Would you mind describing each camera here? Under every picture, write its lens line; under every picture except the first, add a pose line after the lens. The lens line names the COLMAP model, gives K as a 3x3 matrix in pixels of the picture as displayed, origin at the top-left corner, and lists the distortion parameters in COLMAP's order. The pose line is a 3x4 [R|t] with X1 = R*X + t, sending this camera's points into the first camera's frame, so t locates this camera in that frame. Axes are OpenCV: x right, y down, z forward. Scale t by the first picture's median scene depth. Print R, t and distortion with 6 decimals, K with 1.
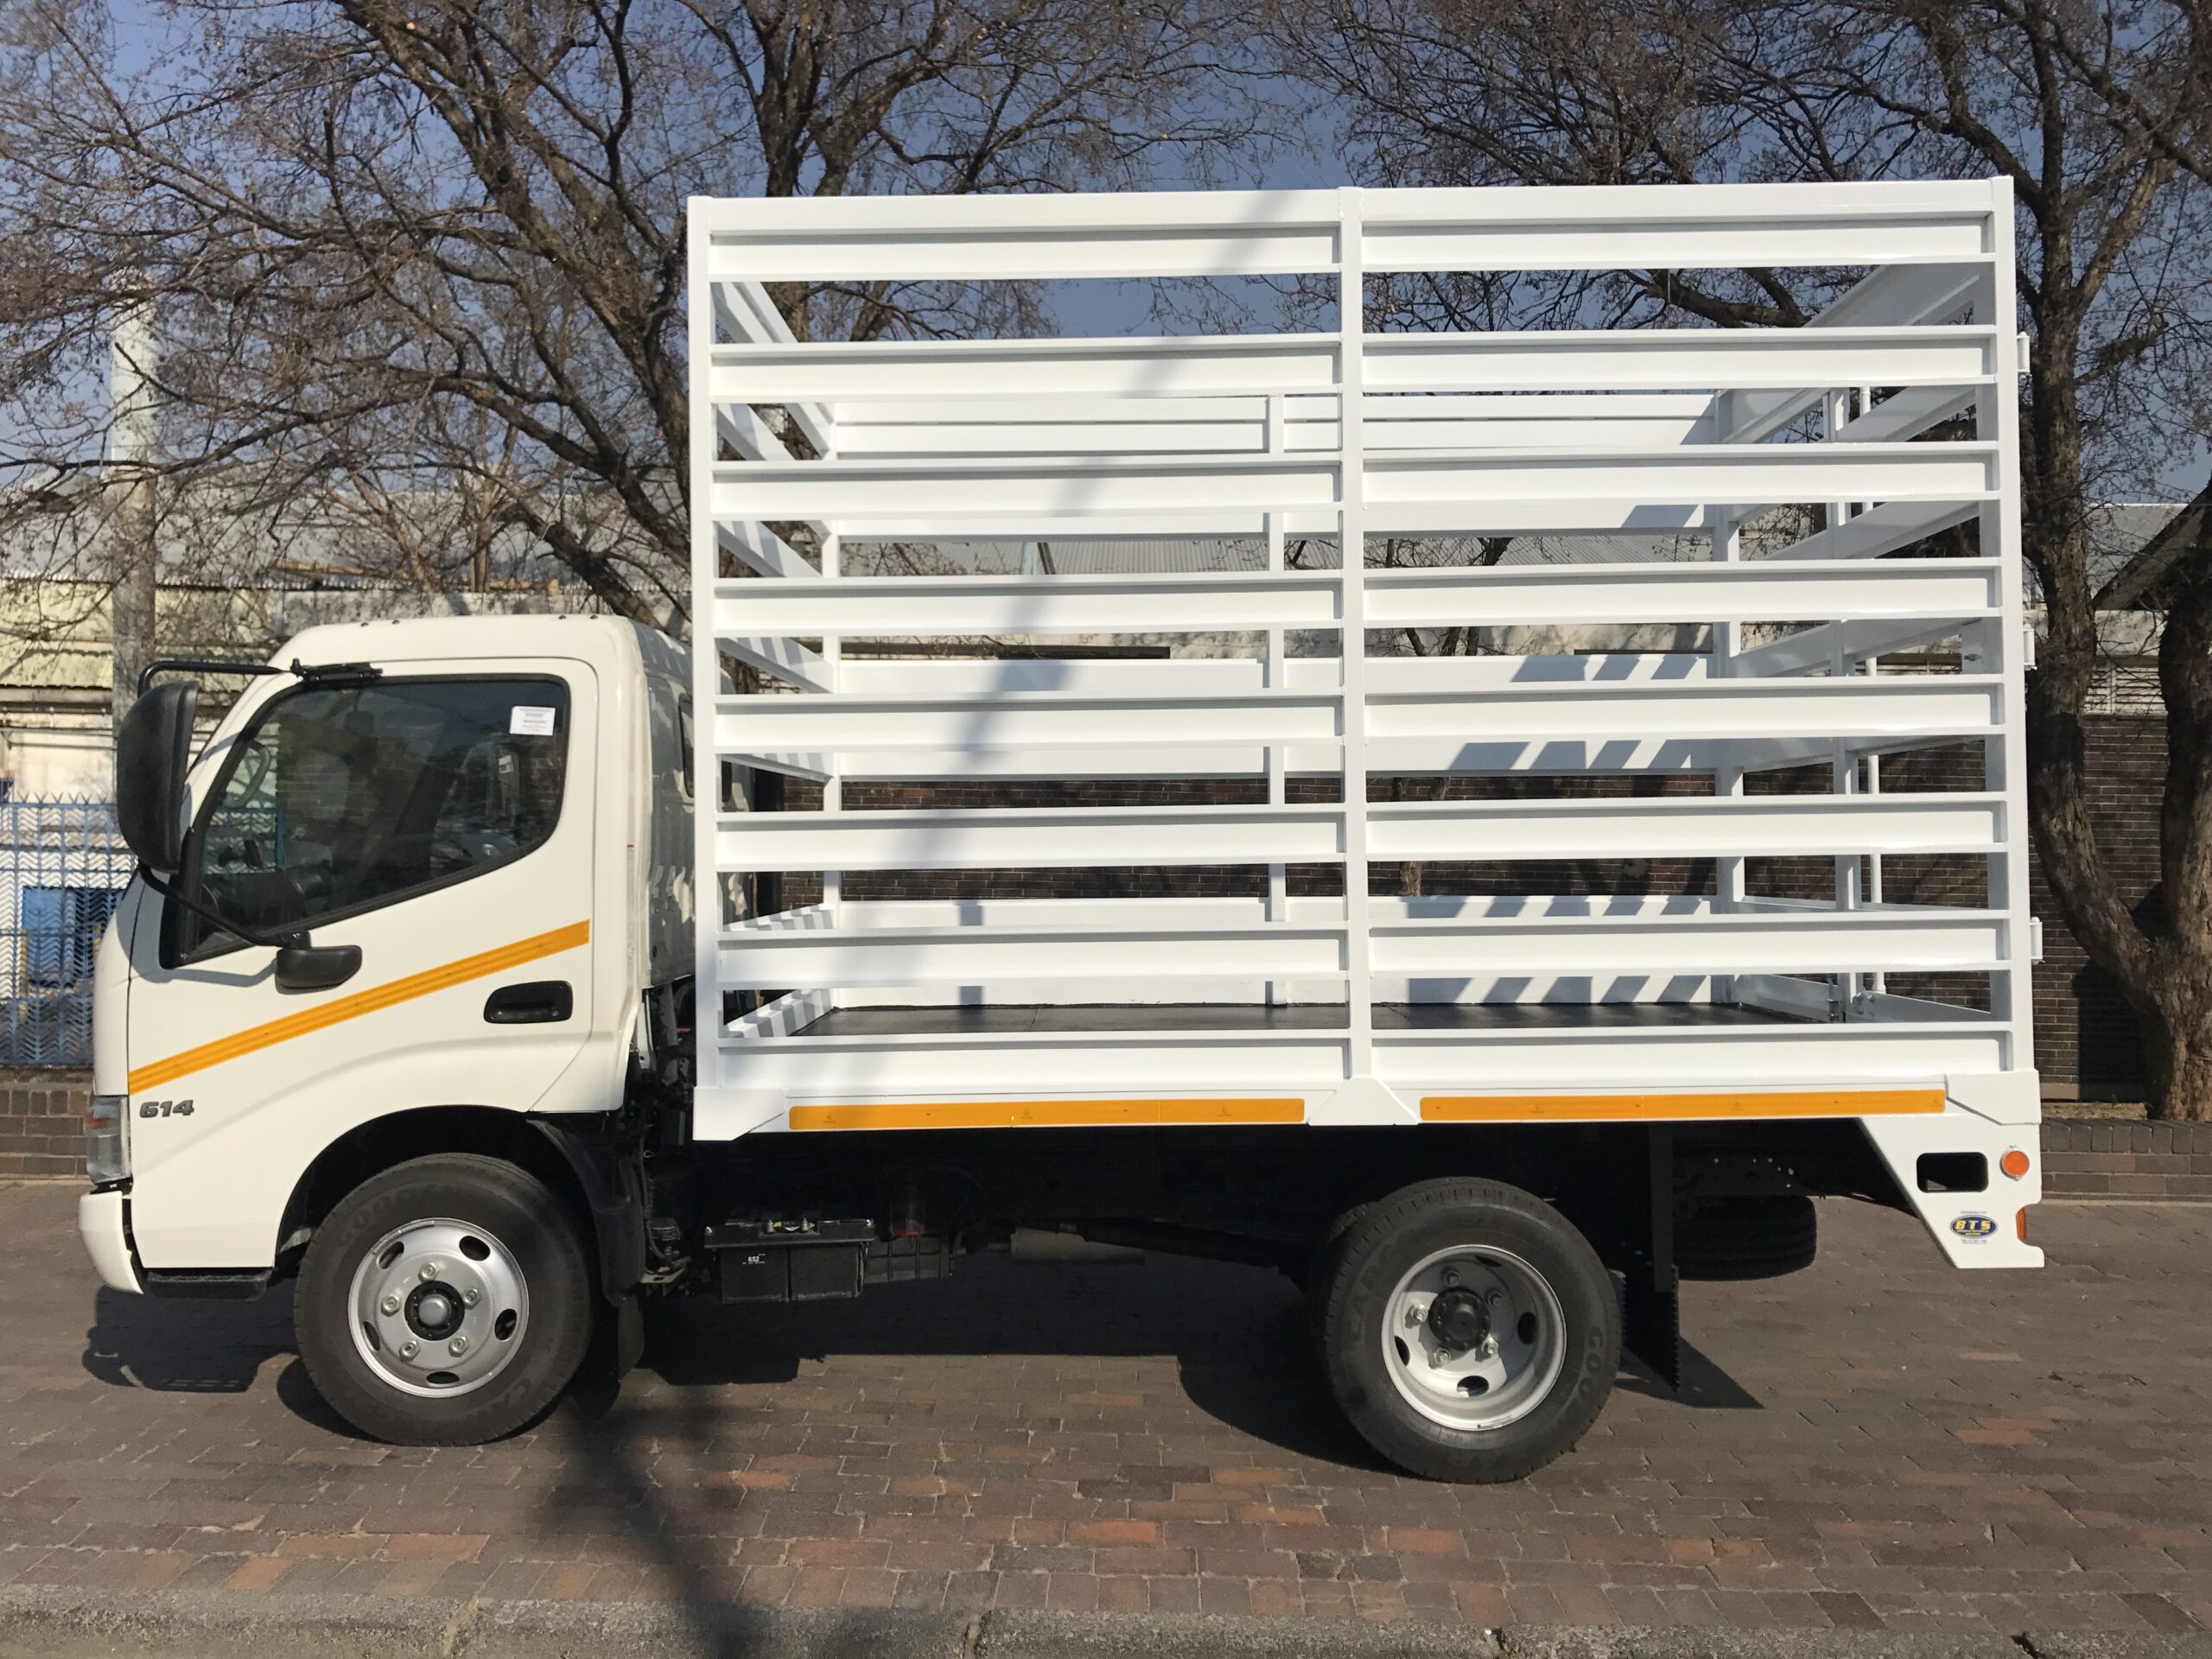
lens RADIAL K [[1787.1, 0, 1108.1], [0, 1787.1, 824.2], [0, 0, 1]] dist [0.045341, -0.068628]
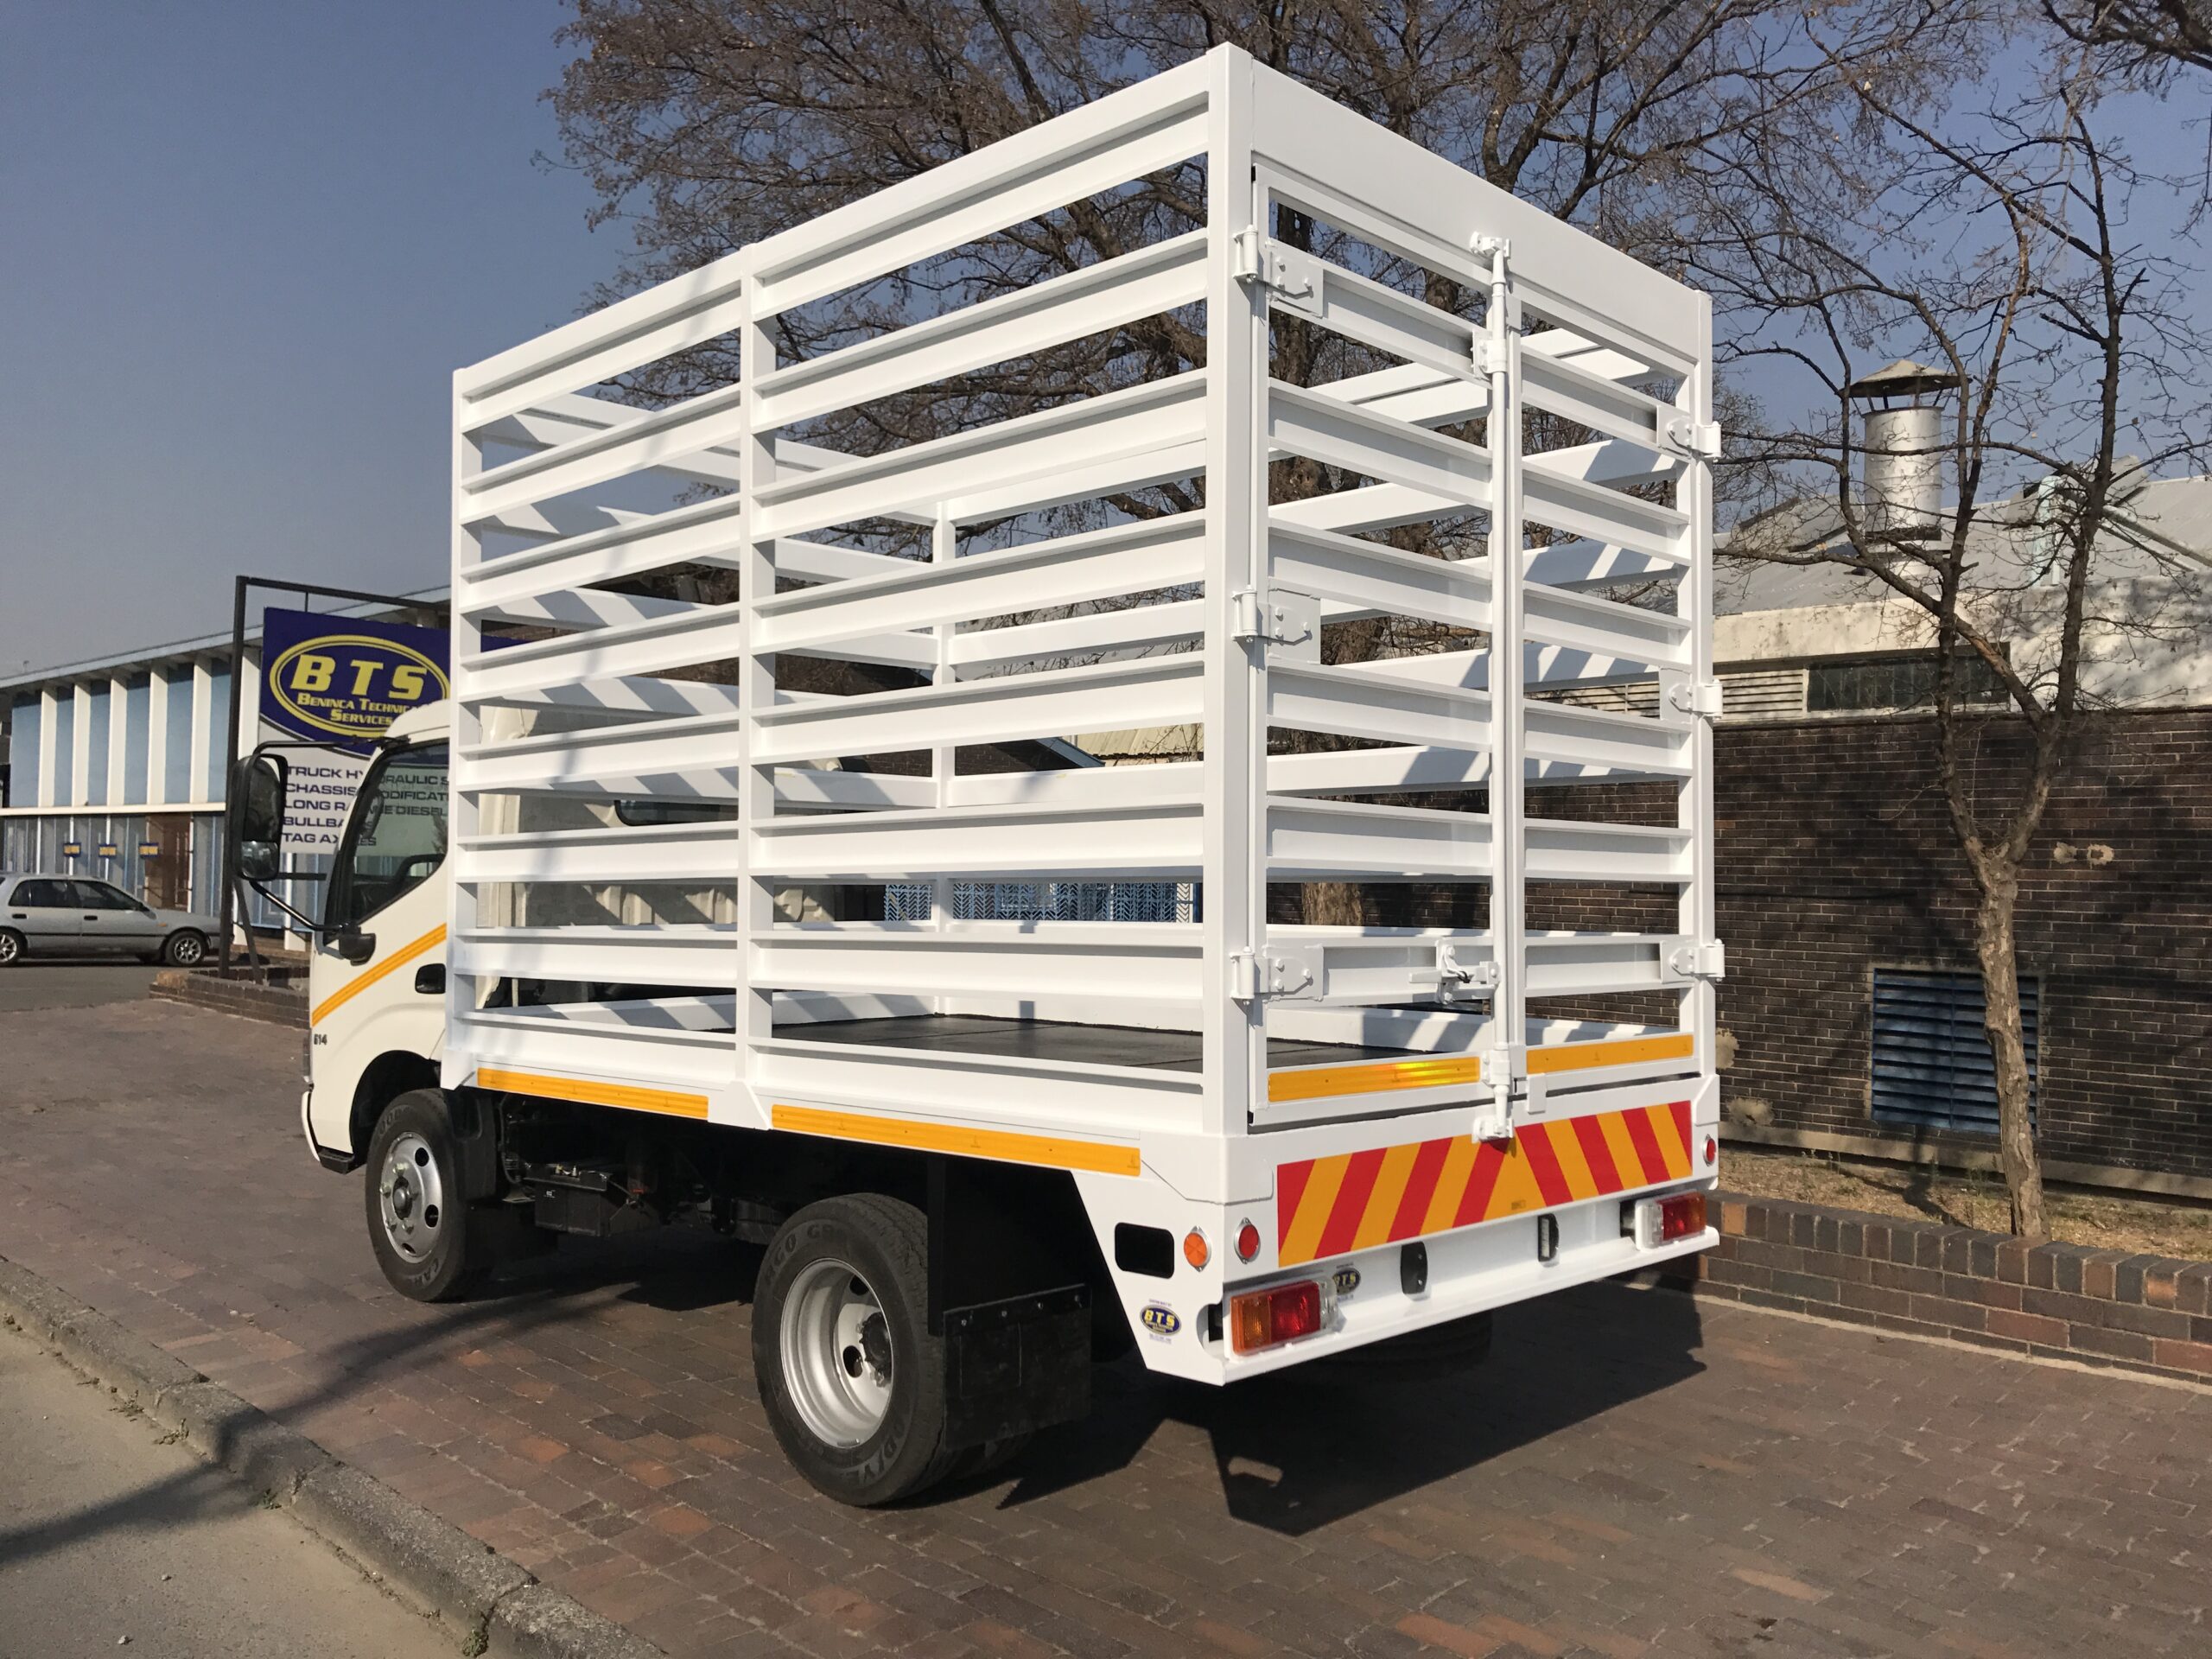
lens RADIAL K [[1787.1, 0, 1086.1], [0, 1787.1, 824.6], [0, 0, 1]] dist [0.045341, -0.068628]
pose [[0.714266, -0.019601, -0.699599, 1.030720], [0.002726, 0.999678, -0.025225, 0.017780], [0.699869, 0.016110, 0.714090, 0.386987]]
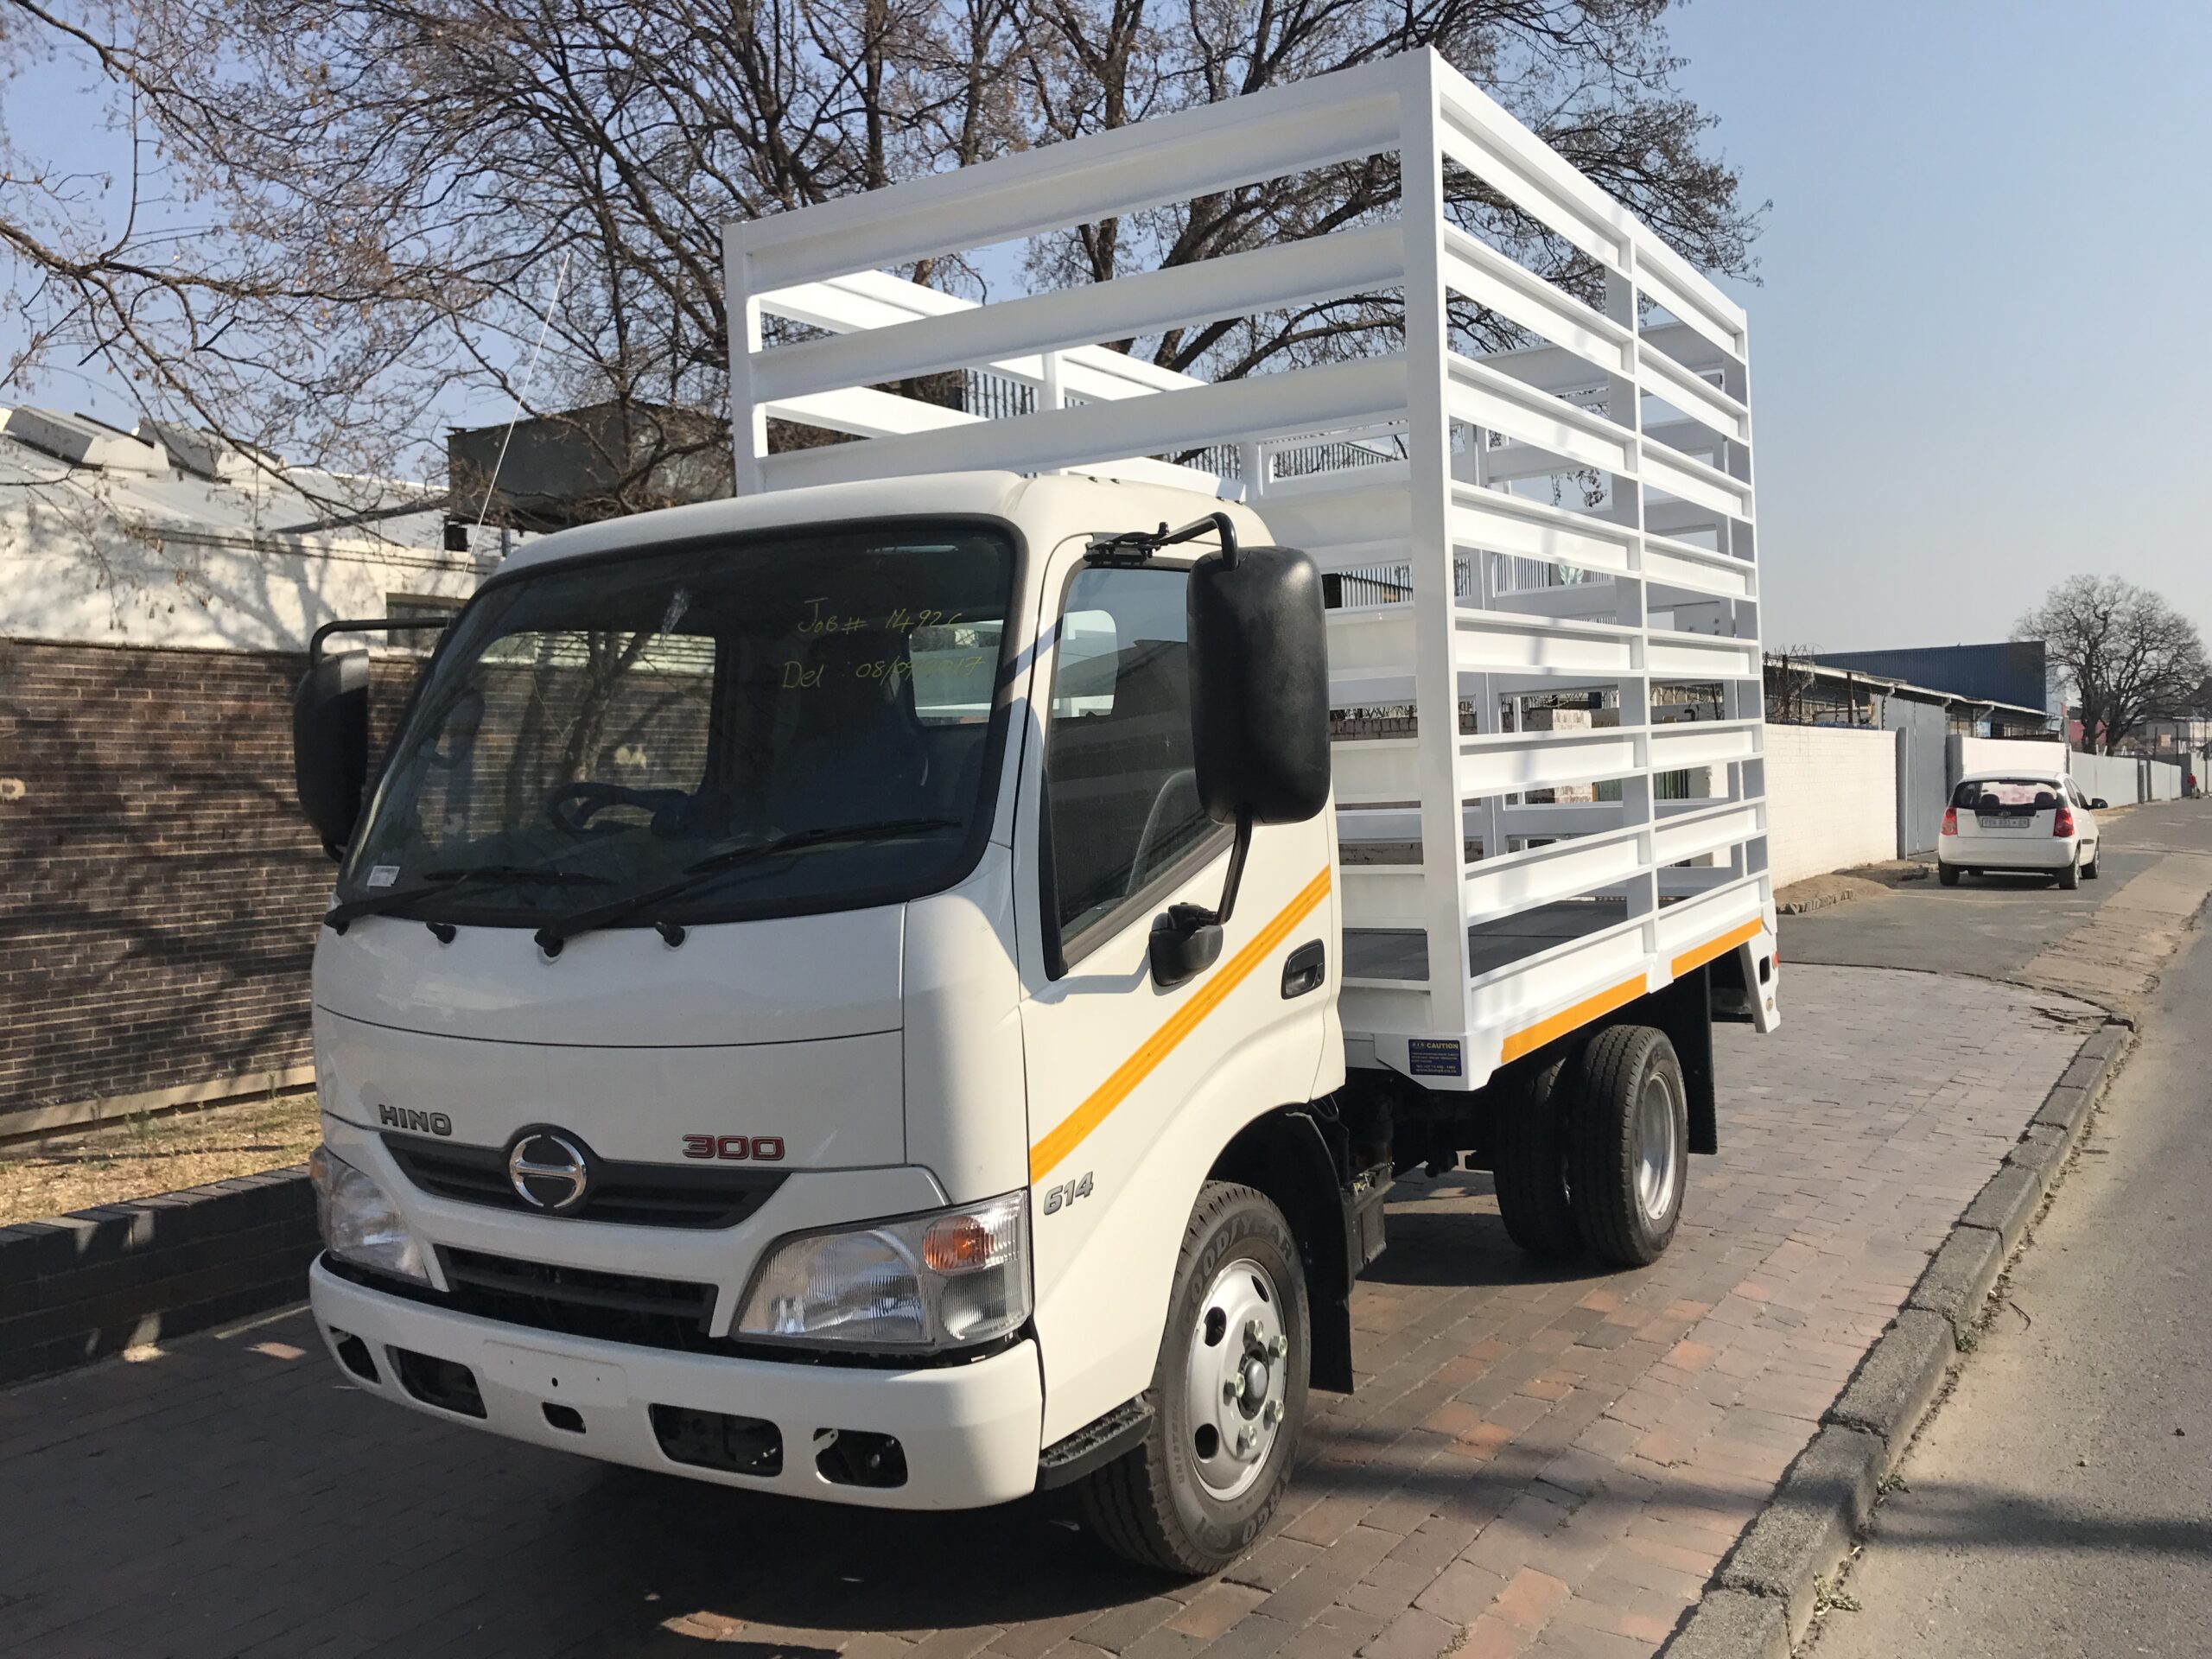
lens RADIAL K [[1787.1, 0, 1110.1], [0, 1787.1, 829.4], [0, 0, 1]] dist [0.045341, -0.068628]
pose [[0.527173, -0.046881, 0.848464, -1.099667], [0.027644, 0.998895, 0.038016, 0.001867], [-0.849308, 0.003414, 0.527886, 0.668861]]
